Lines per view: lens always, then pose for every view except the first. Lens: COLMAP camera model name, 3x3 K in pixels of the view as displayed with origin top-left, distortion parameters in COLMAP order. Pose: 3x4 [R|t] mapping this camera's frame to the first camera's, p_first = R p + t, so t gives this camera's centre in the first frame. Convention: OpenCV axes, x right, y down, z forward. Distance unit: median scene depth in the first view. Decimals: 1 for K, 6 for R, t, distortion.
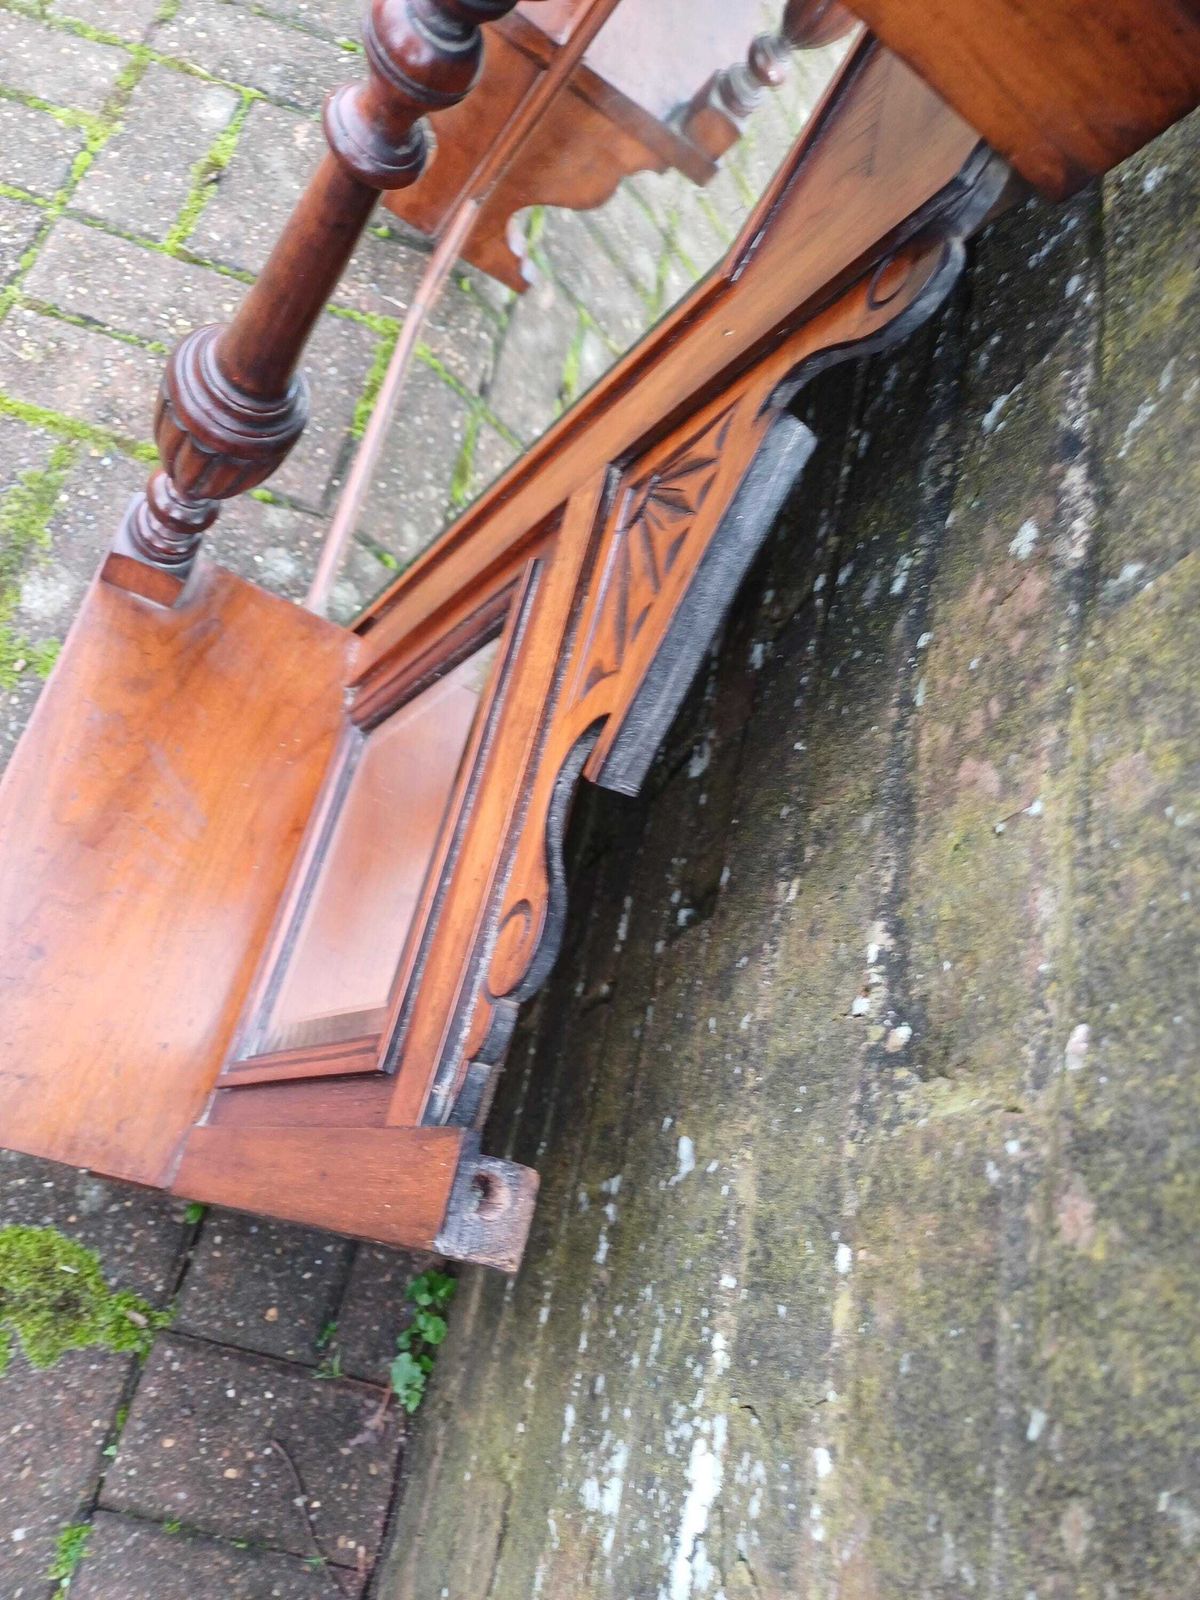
lens RADIAL K [[1181.6, 0, 600.0], [0, 1181.6, 800.0], [0, 0, 1]] dist [0.059572, -0.051539]
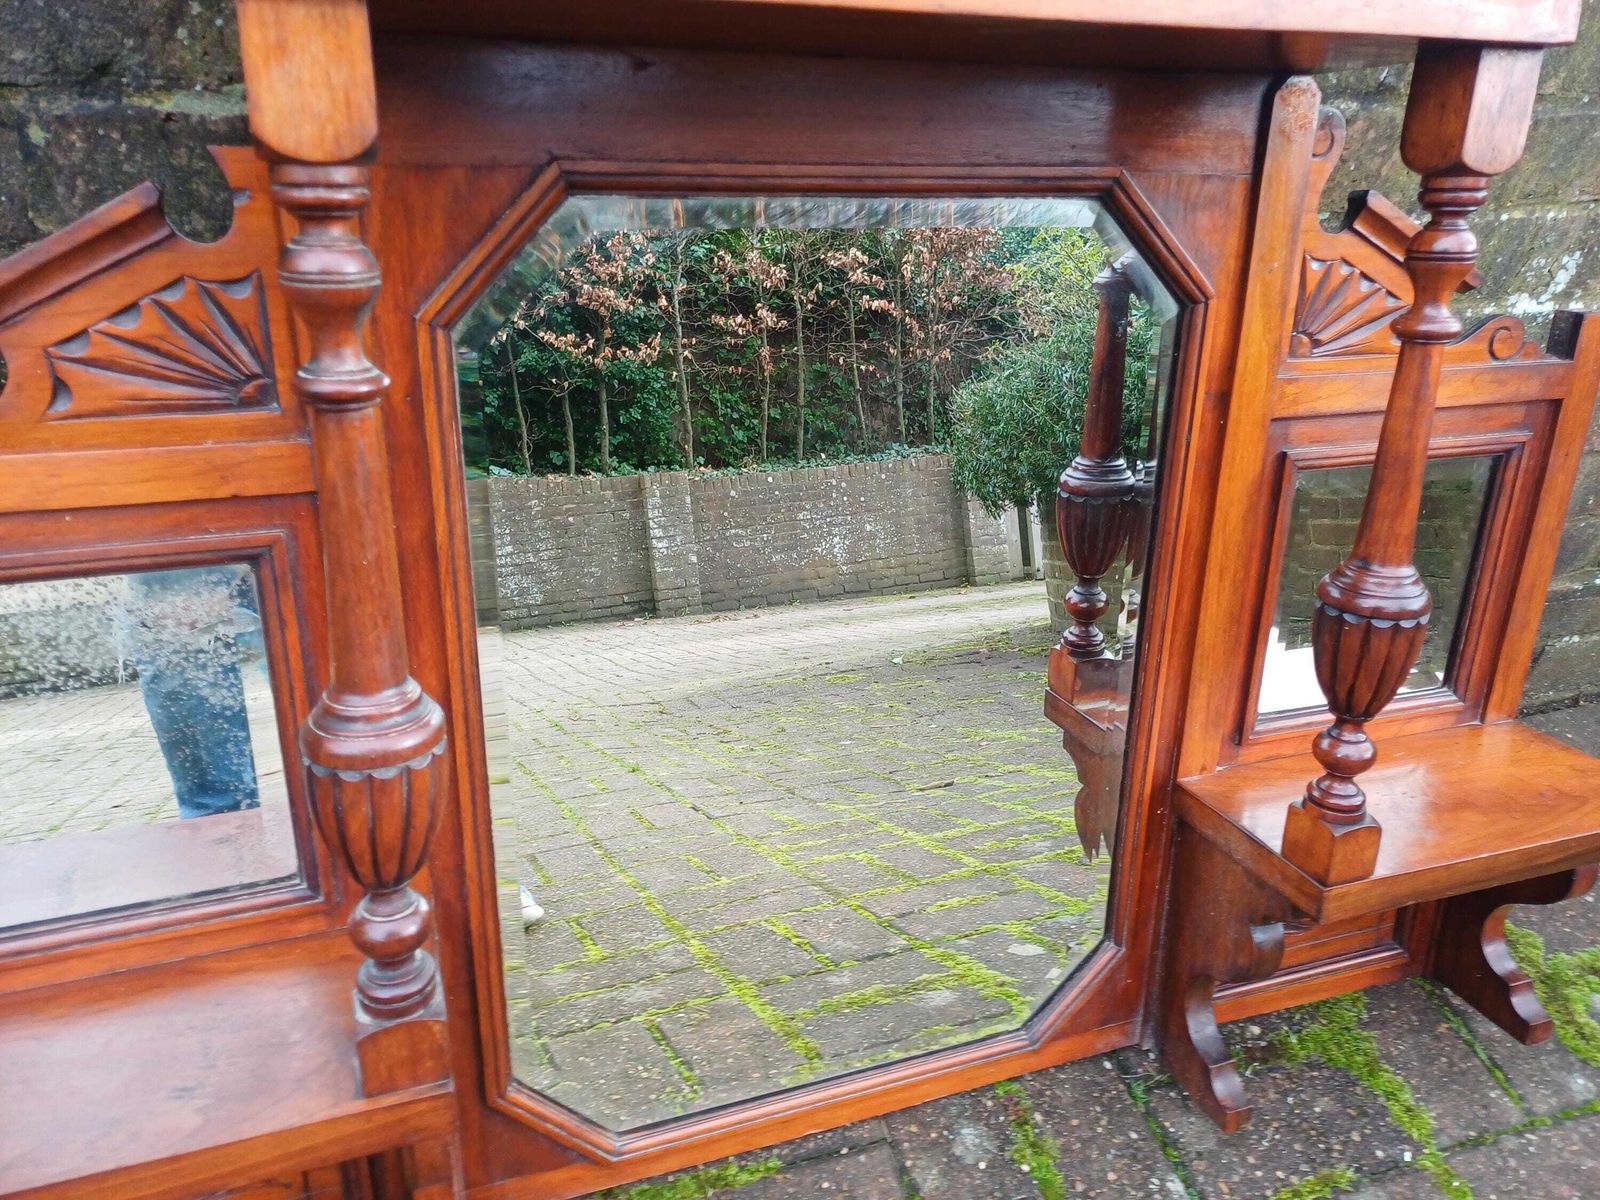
lens RADIAL K [[1175.8, 0, 769.6], [0, 1175.8, 574.6], [0, 0, 1]] dist [0.034111, -0.003897]
pose [[-0.472384, -0.727864, 0.497059, -0.323661], [0.724276, 0.000812, 0.689510, -0.916638], [-0.502272, 0.685722, 0.526791, 0.303713]]
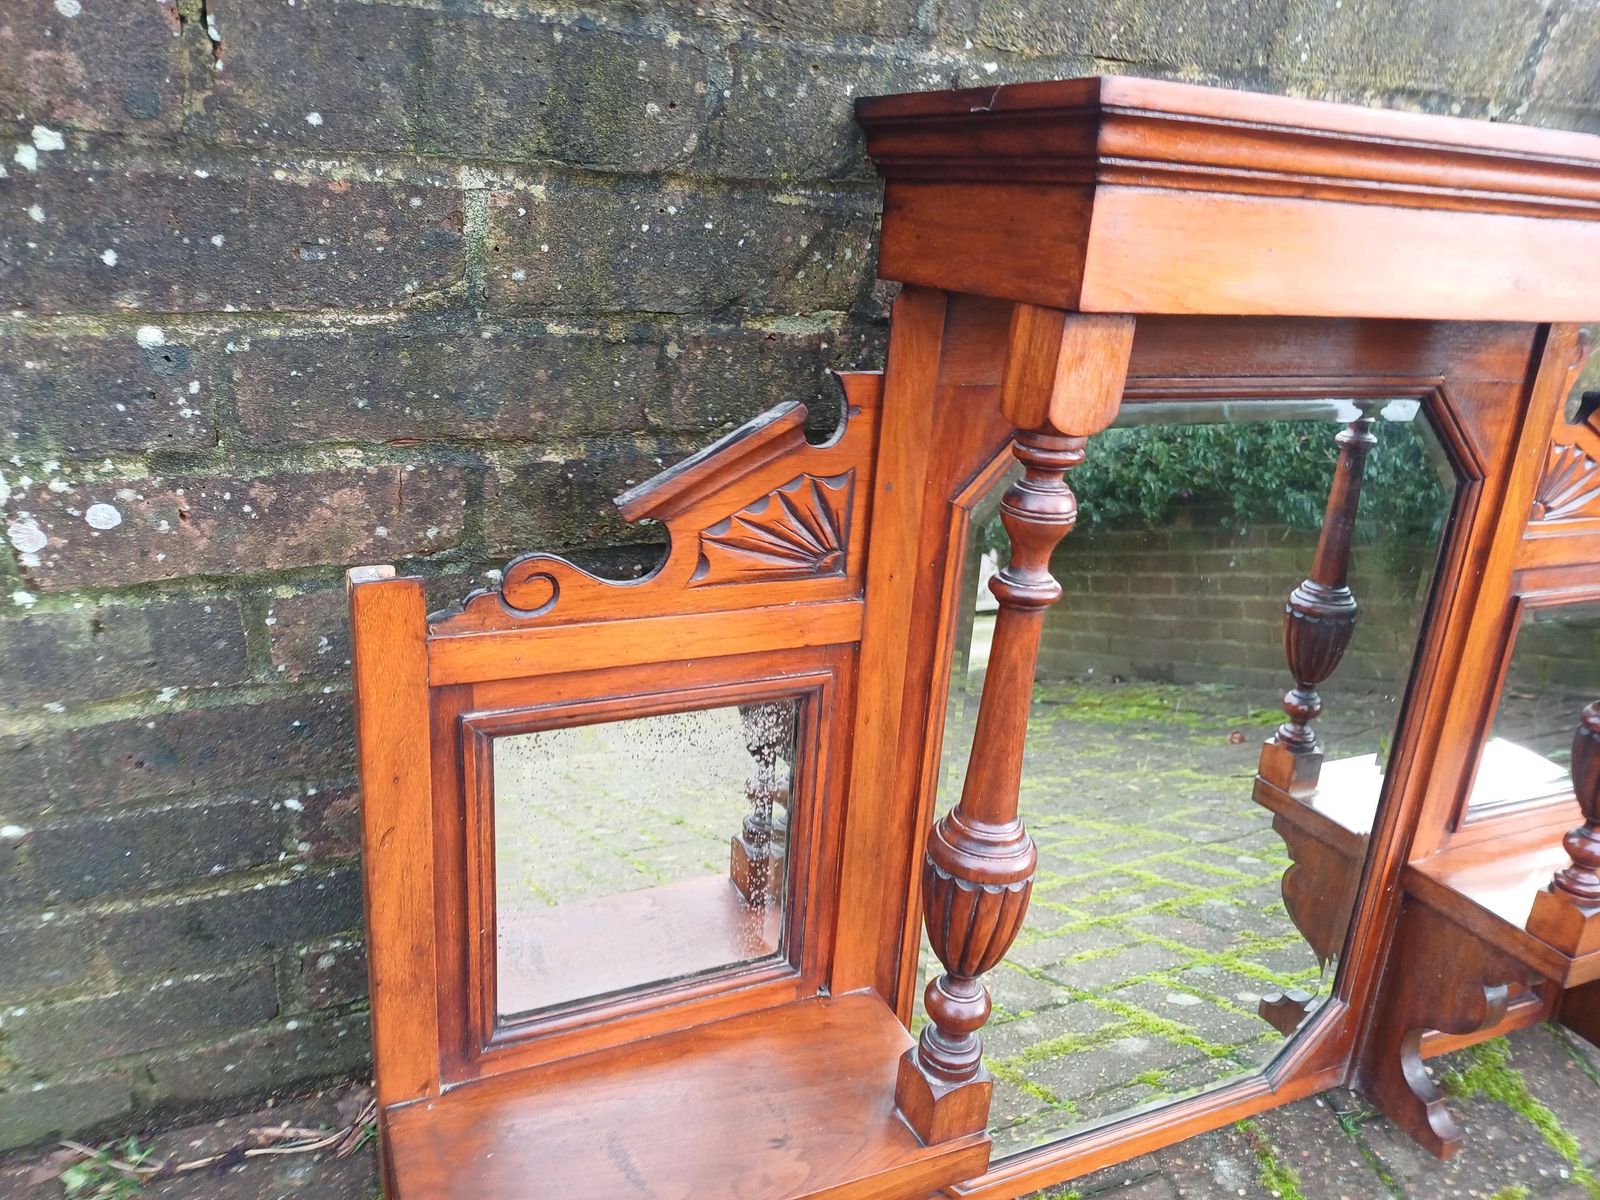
lens RADIAL K [[1174.5, 0, 765.1], [0, 1174.5, 591.0], [0, 0, 1]] dist [0.042719, -0.024959]
pose [[-0.503750, -0.733001, 0.457106, -0.160962], [0.653368, 0.022859, 0.756695, -1.262063], [-0.565107, 0.679843, 0.467404, 0.382568]]
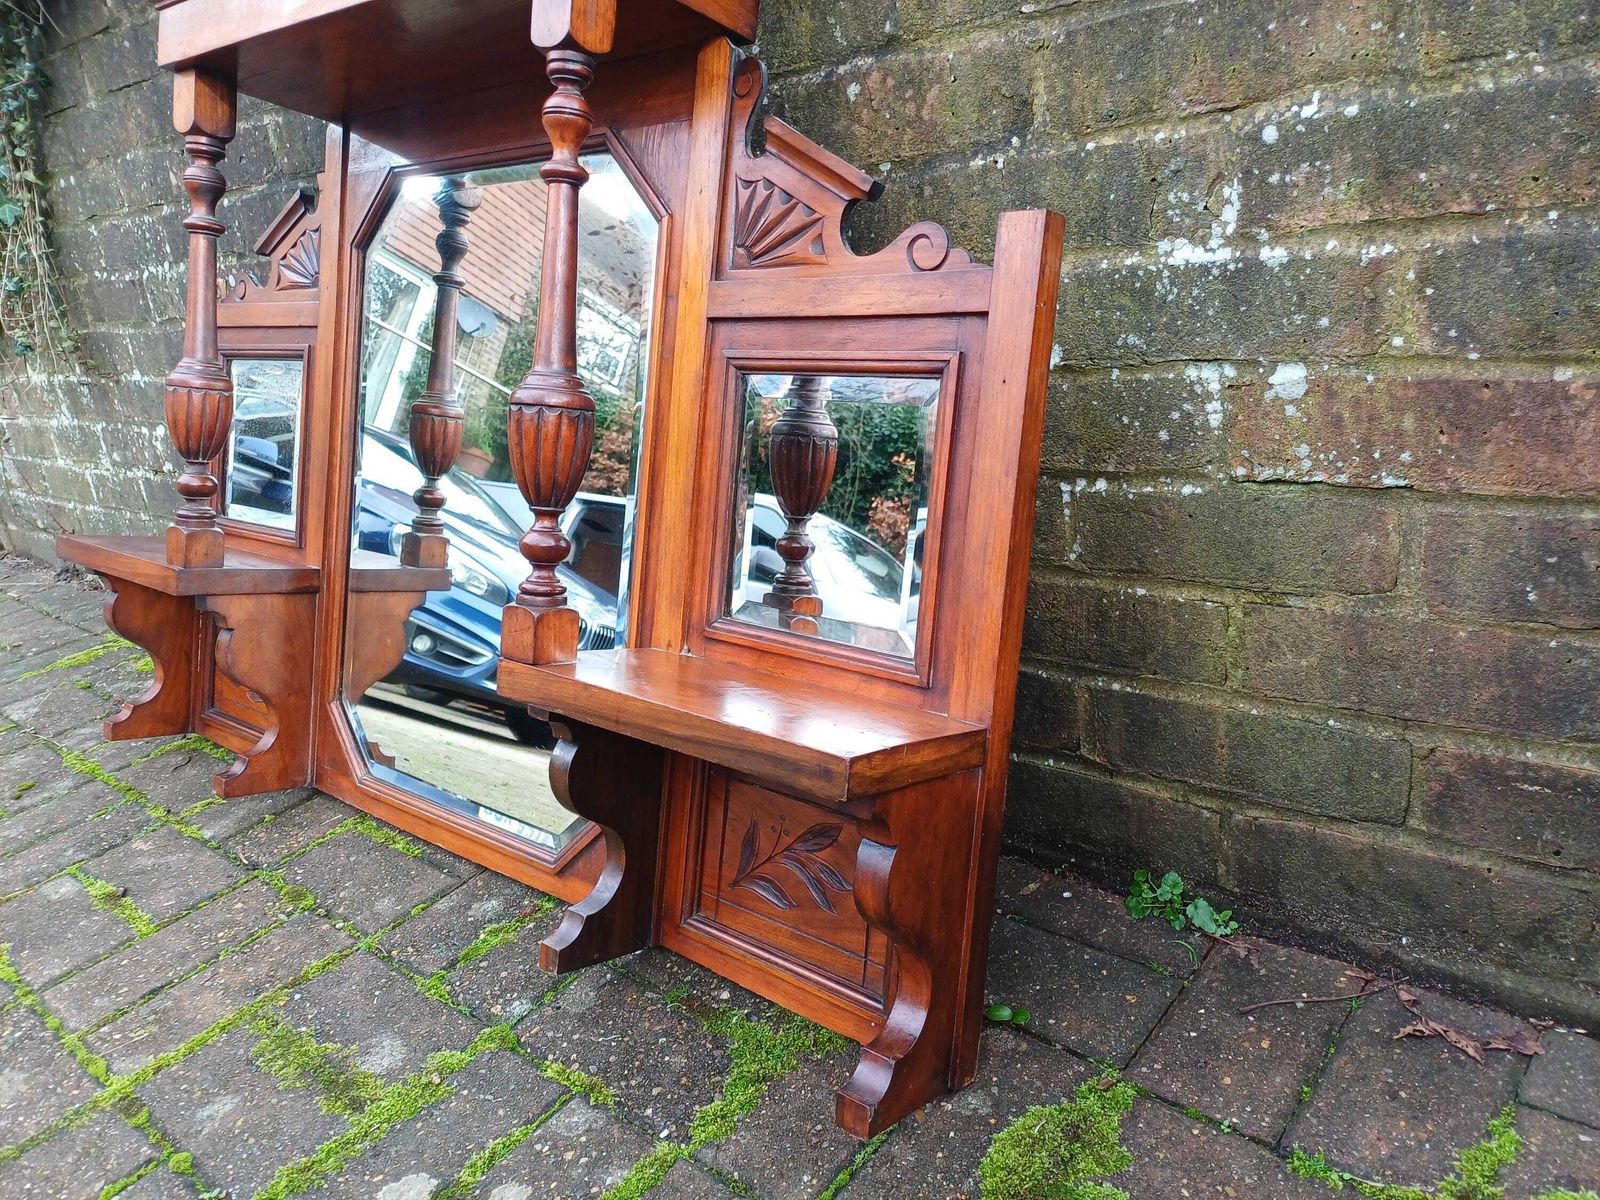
lens RADIAL K [[1165.4, 0, 804.2], [0, 1165.4, 583.8], [0, 0, 1]] dist [0.060041, -0.053464]
pose [[0.408833, -0.557070, 0.722861, -0.754893], [0.907818, 0.329309, -0.259659, 0.249338], [-0.093396, 0.762383, 0.640350, 0.049264]]
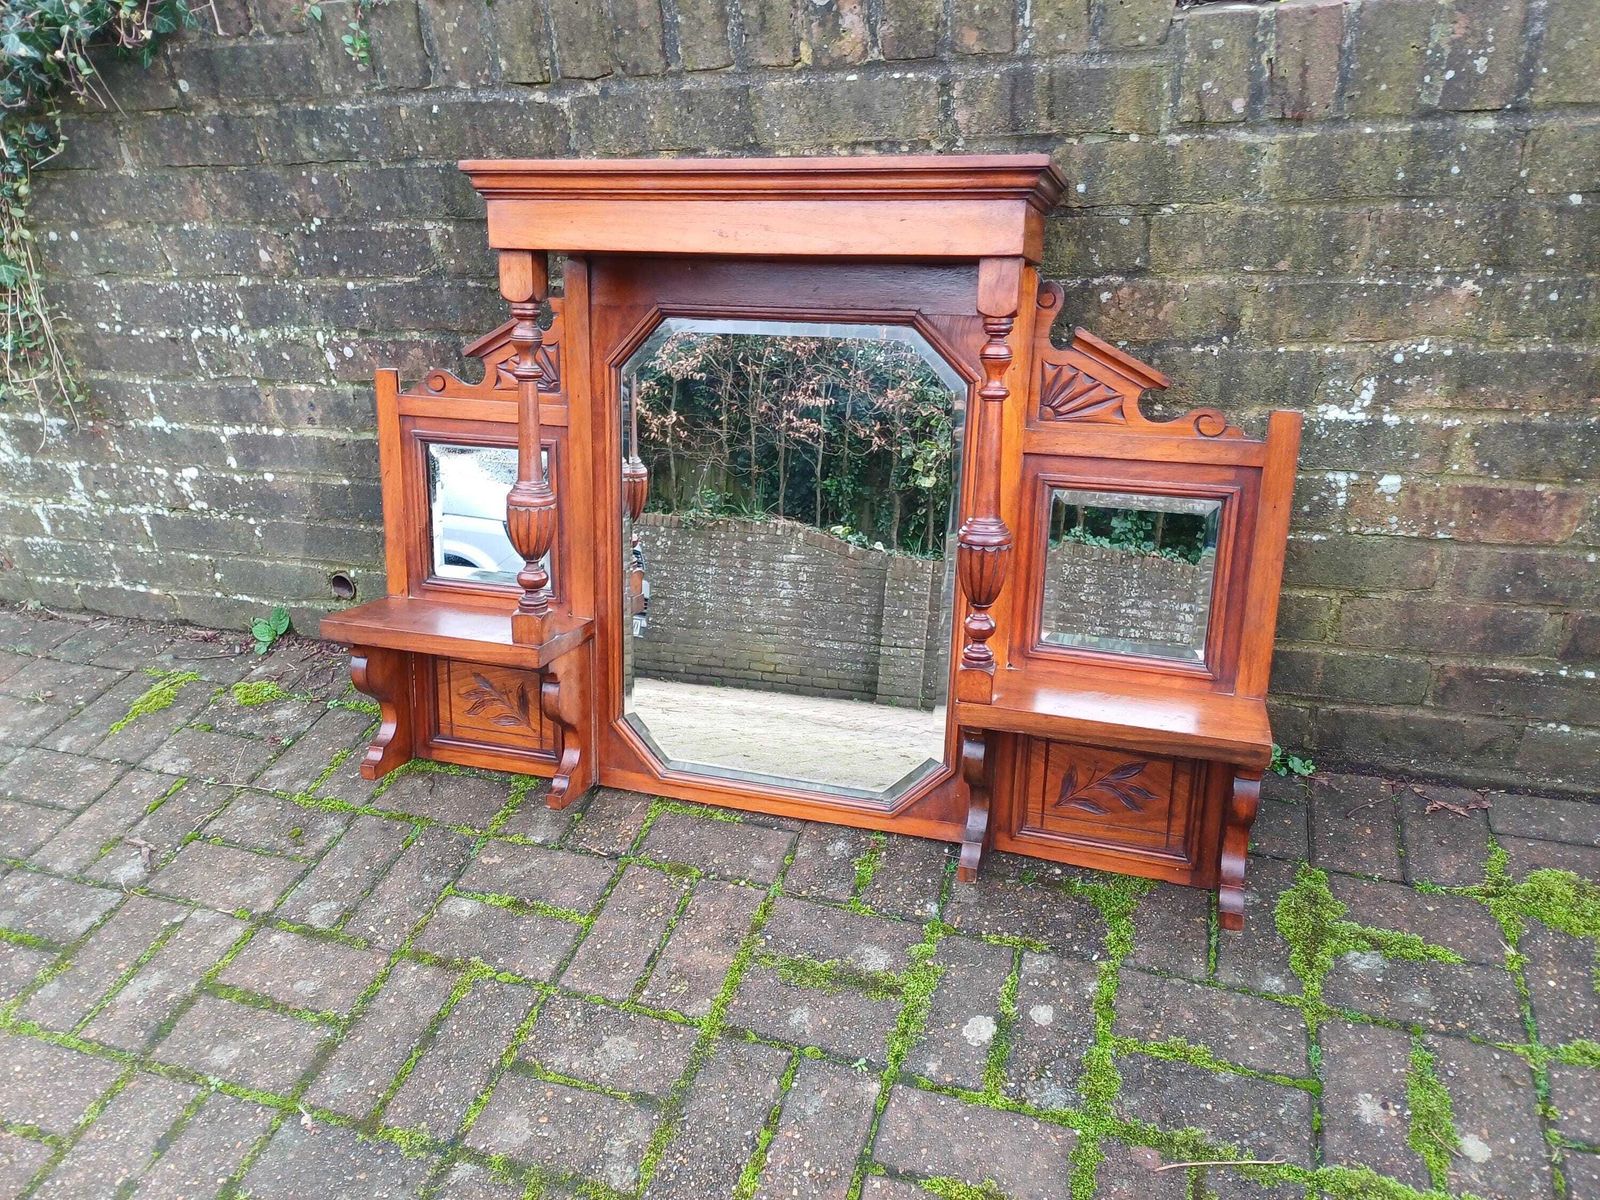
lens RADIAL K [[1158.5, 0, 766.6], [0, 1158.5, 576.4], [0, 0, 1]] dist [0.058815, -0.049378]
pose [[0.075302, -0.701970, 0.708214, -1.101742], [0.968428, 0.220749, 0.115833, -0.541813], [-0.237649, 0.677132, 0.696430, -0.297893]]
